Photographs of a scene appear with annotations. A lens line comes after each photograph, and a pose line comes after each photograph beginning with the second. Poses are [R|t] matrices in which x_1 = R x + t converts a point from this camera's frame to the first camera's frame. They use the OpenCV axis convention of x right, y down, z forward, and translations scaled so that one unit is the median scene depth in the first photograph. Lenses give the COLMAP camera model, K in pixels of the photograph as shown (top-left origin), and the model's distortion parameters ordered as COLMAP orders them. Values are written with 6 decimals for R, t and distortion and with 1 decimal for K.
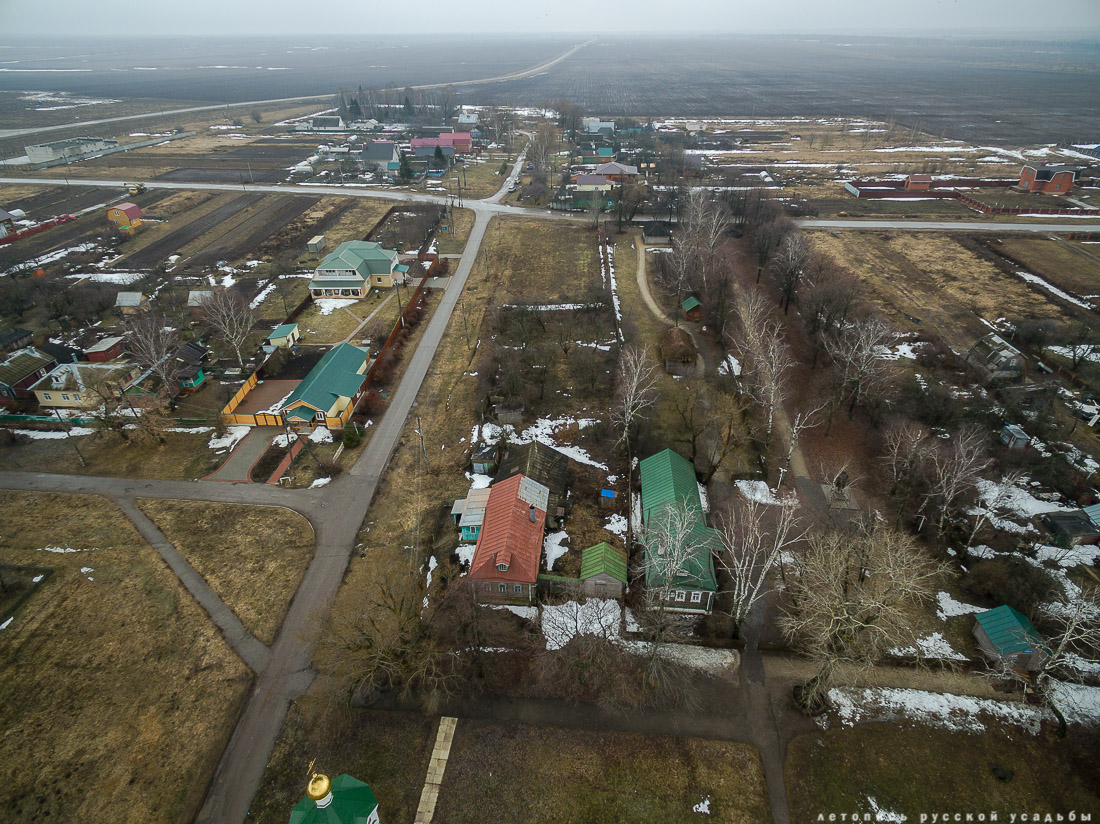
lens RADIAL K [[629.1, 0, 548.1], [0, 629.1, 411.2], [0, 0, 1]] dist [0.010601, 0.001074]
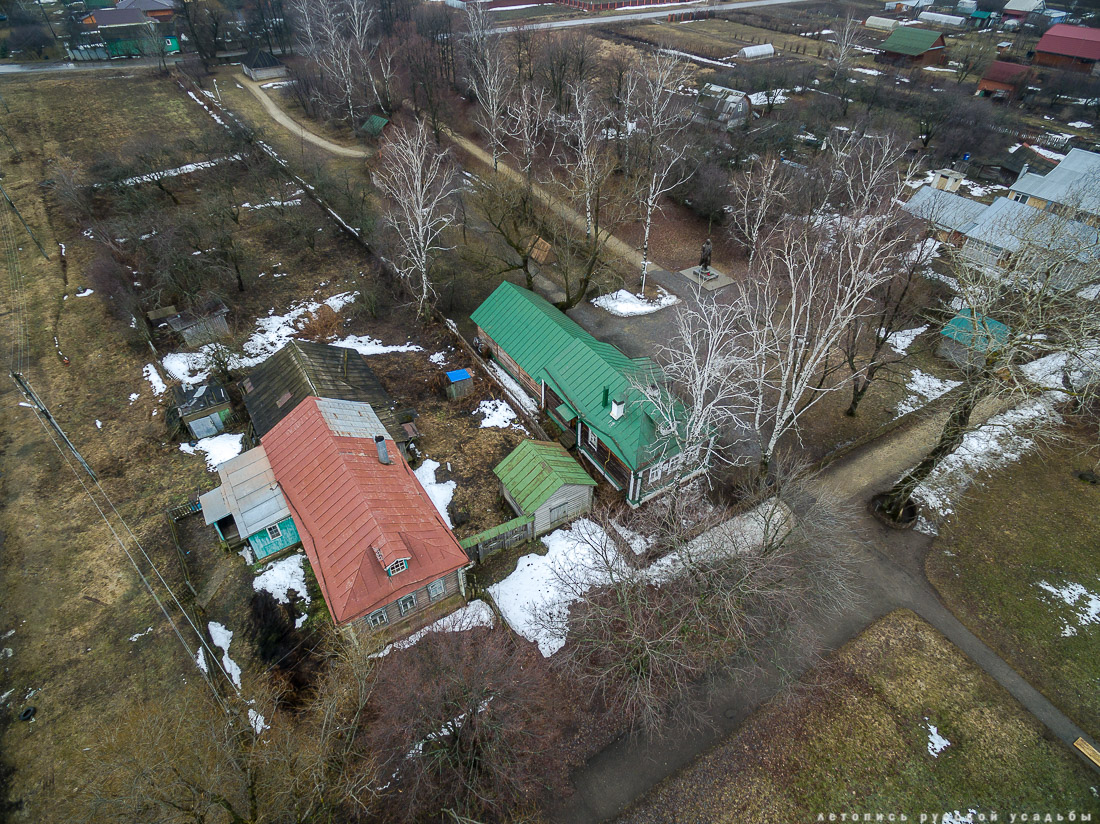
lens RADIAL K [[629.1, 0, 551.6], [0, 629.1, 410.6], [0, 0, 1]] dist [0.010601, 0.001074]
pose [[0.793007, -0.382761, 0.473955, -0.110674], [0.313445, 0.923454, 0.221325, 0.046643], [-0.522390, -0.026953, 0.852280, 0.361681]]
